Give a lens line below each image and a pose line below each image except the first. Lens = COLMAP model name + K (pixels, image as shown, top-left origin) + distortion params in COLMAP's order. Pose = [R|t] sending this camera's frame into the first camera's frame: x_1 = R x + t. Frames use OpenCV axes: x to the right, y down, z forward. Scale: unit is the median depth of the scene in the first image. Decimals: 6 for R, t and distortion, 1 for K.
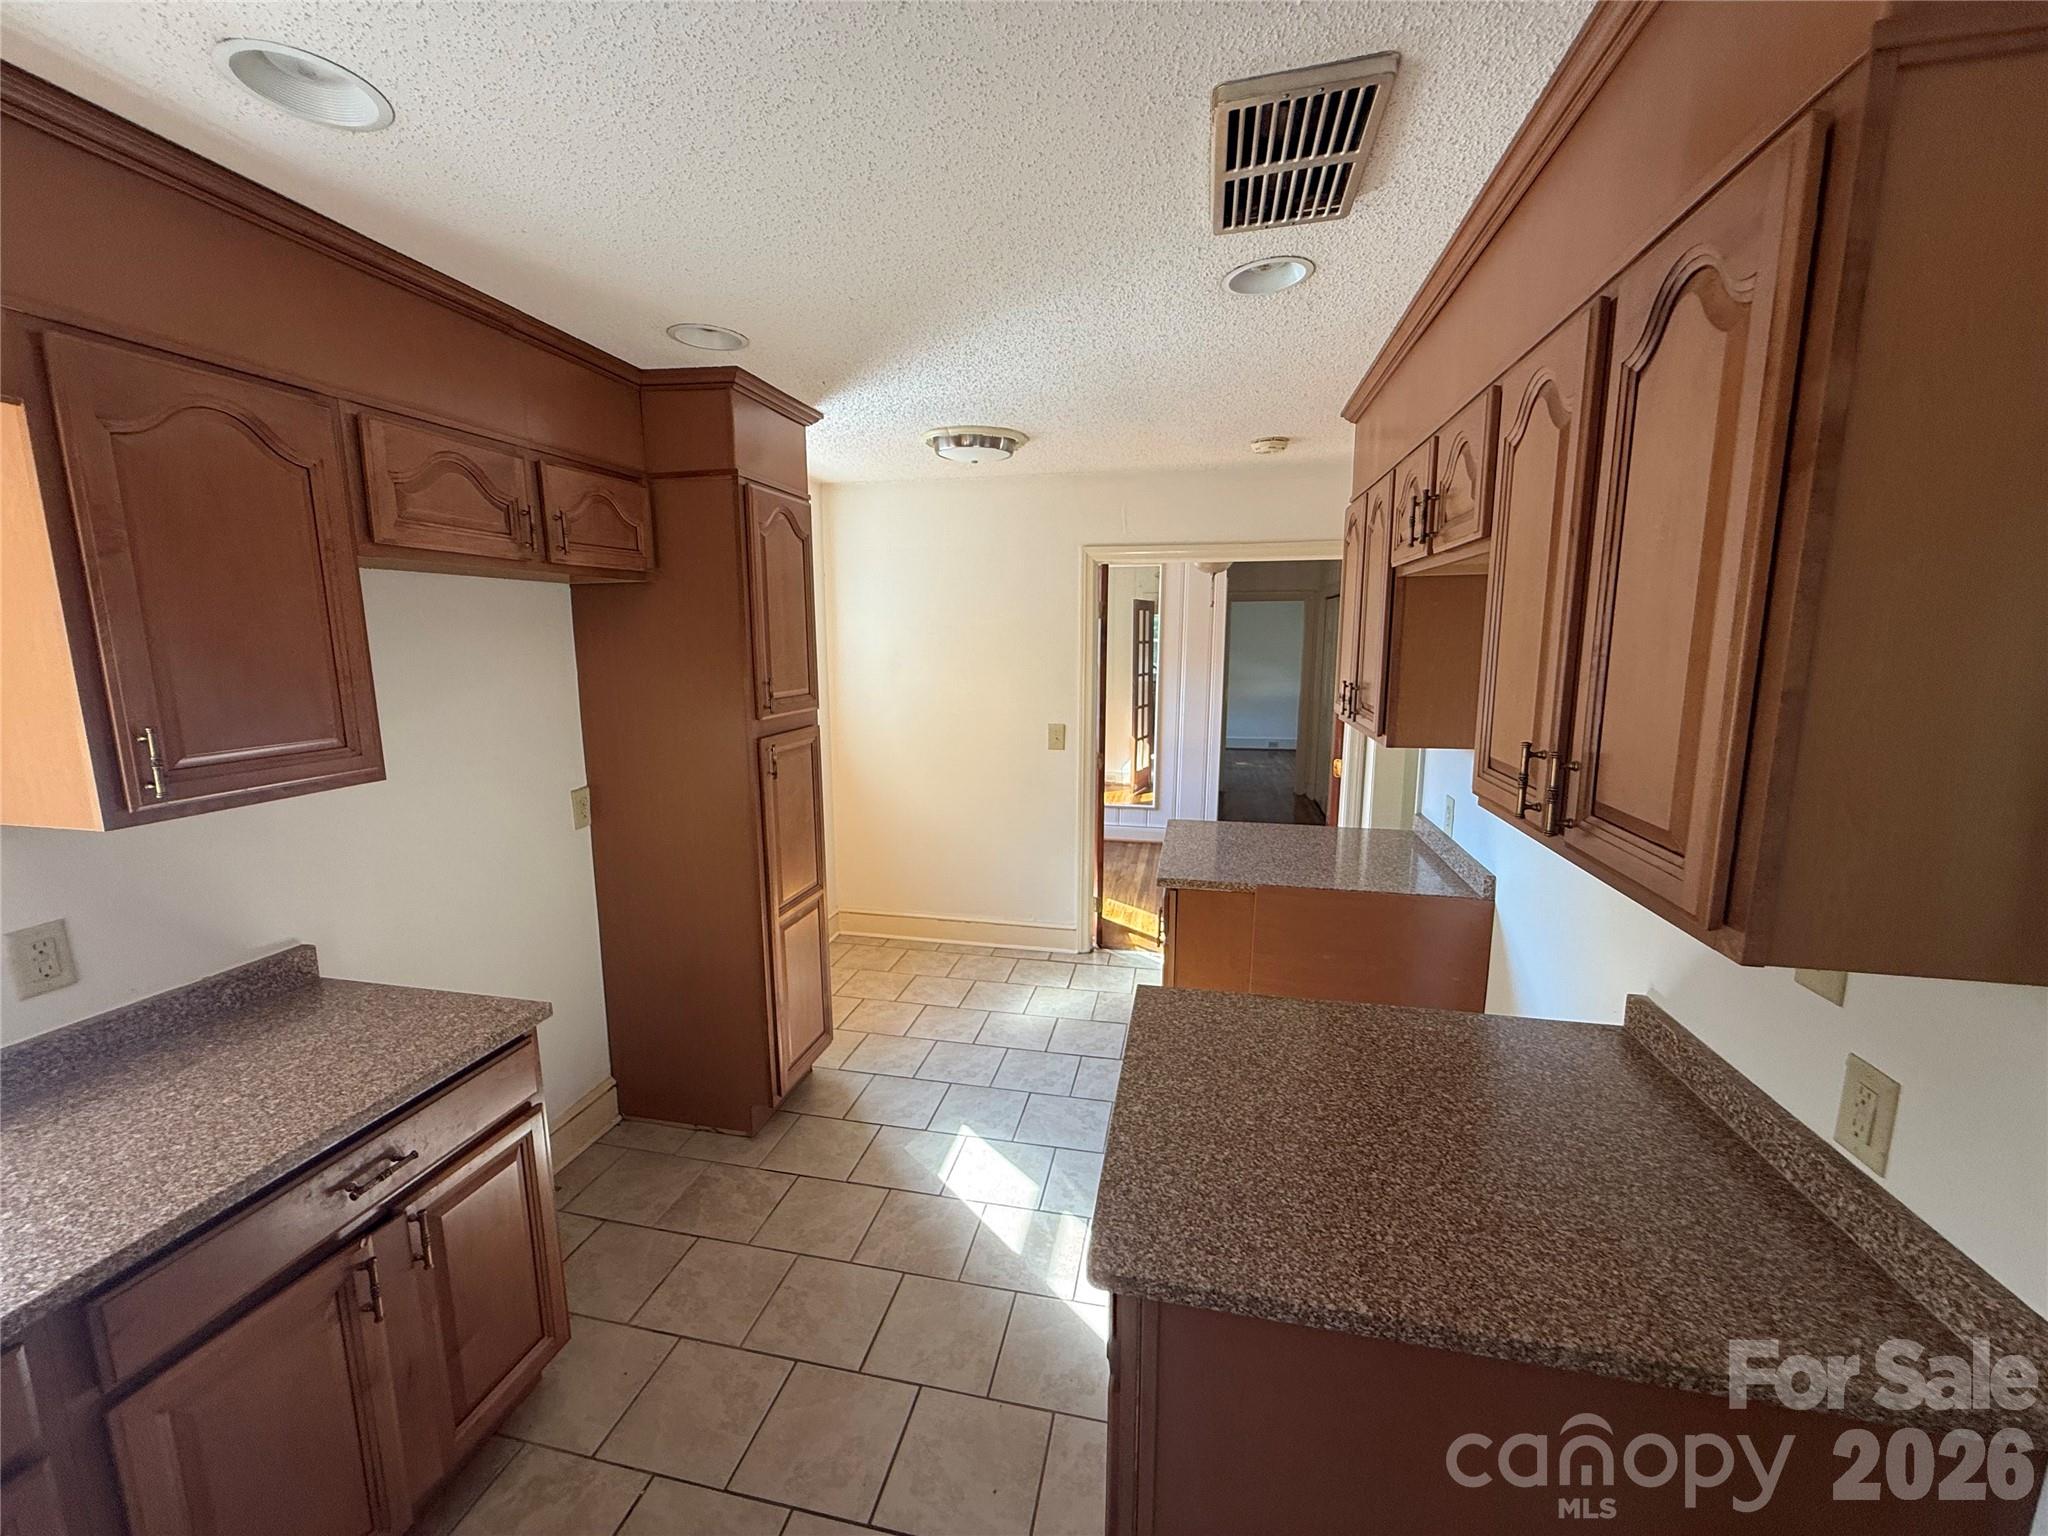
lens RADIAL K [[818.5, 0, 1019.2], [0, 818.5, 767.2], [0, 0, 1]] dist [0.001908, -0.000158]
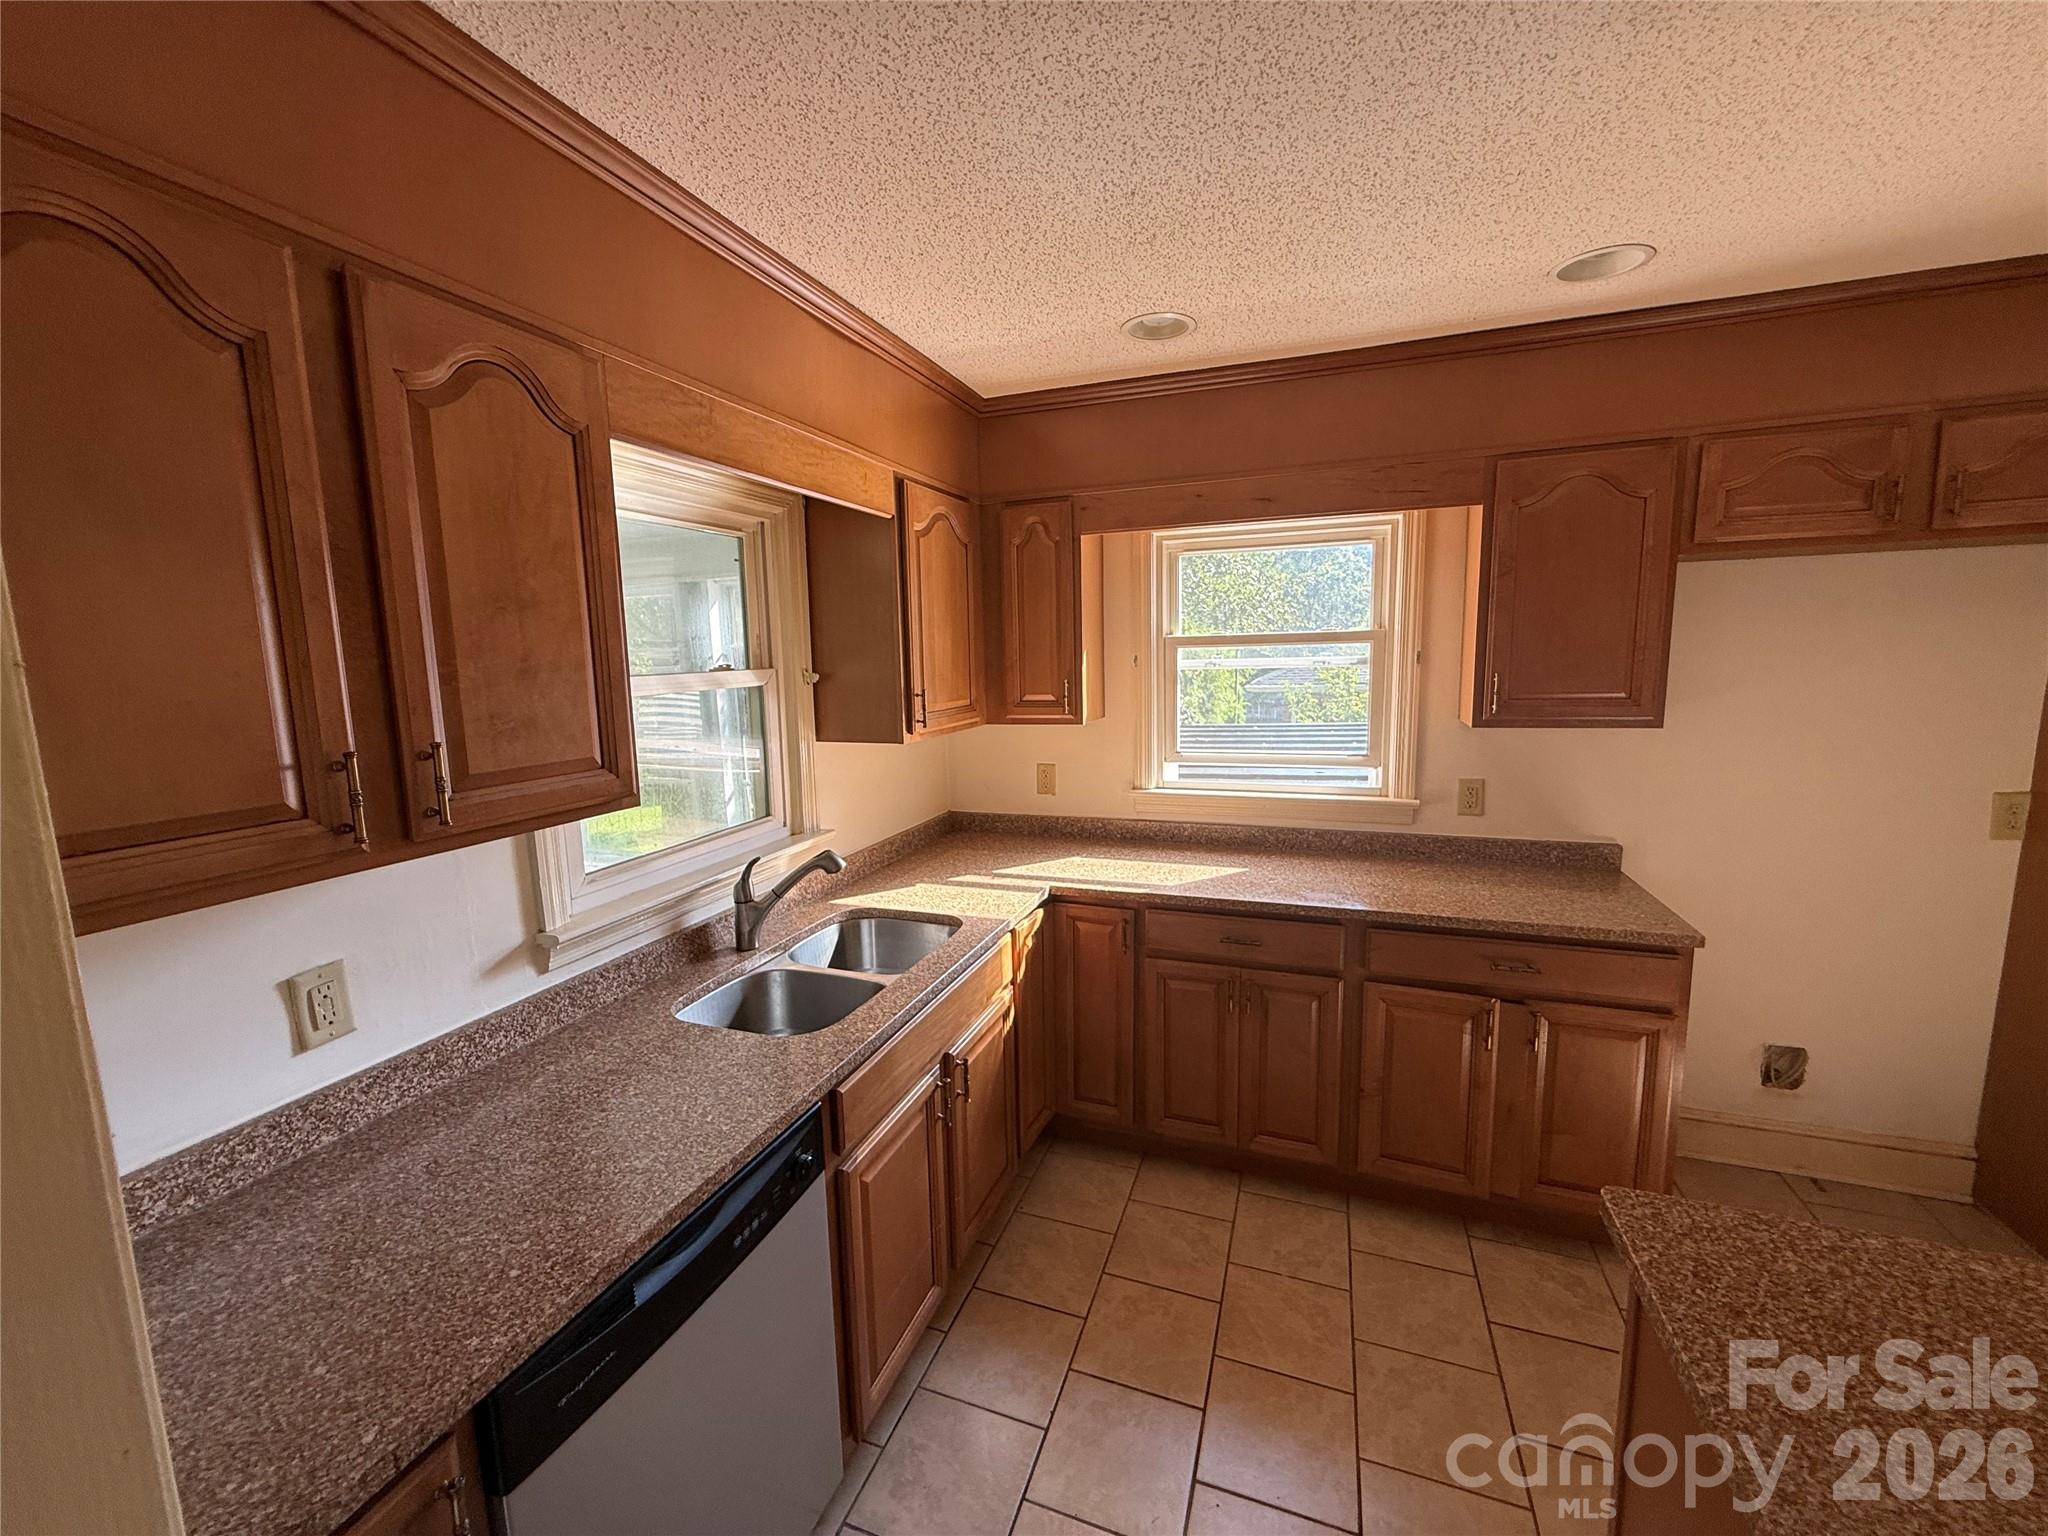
lens RADIAL K [[818.5, 0, 1019.3], [0, 818.5, 765.9], [0, 0, 1]] dist [0.001908, -0.000158]
pose [[-0.138925, 0.142698, -0.979968, 0.637149], [-0.133975, 0.977758, 0.161370, 0.000595], [0.981199, 0.153709, -0.116717, 0.163268]]
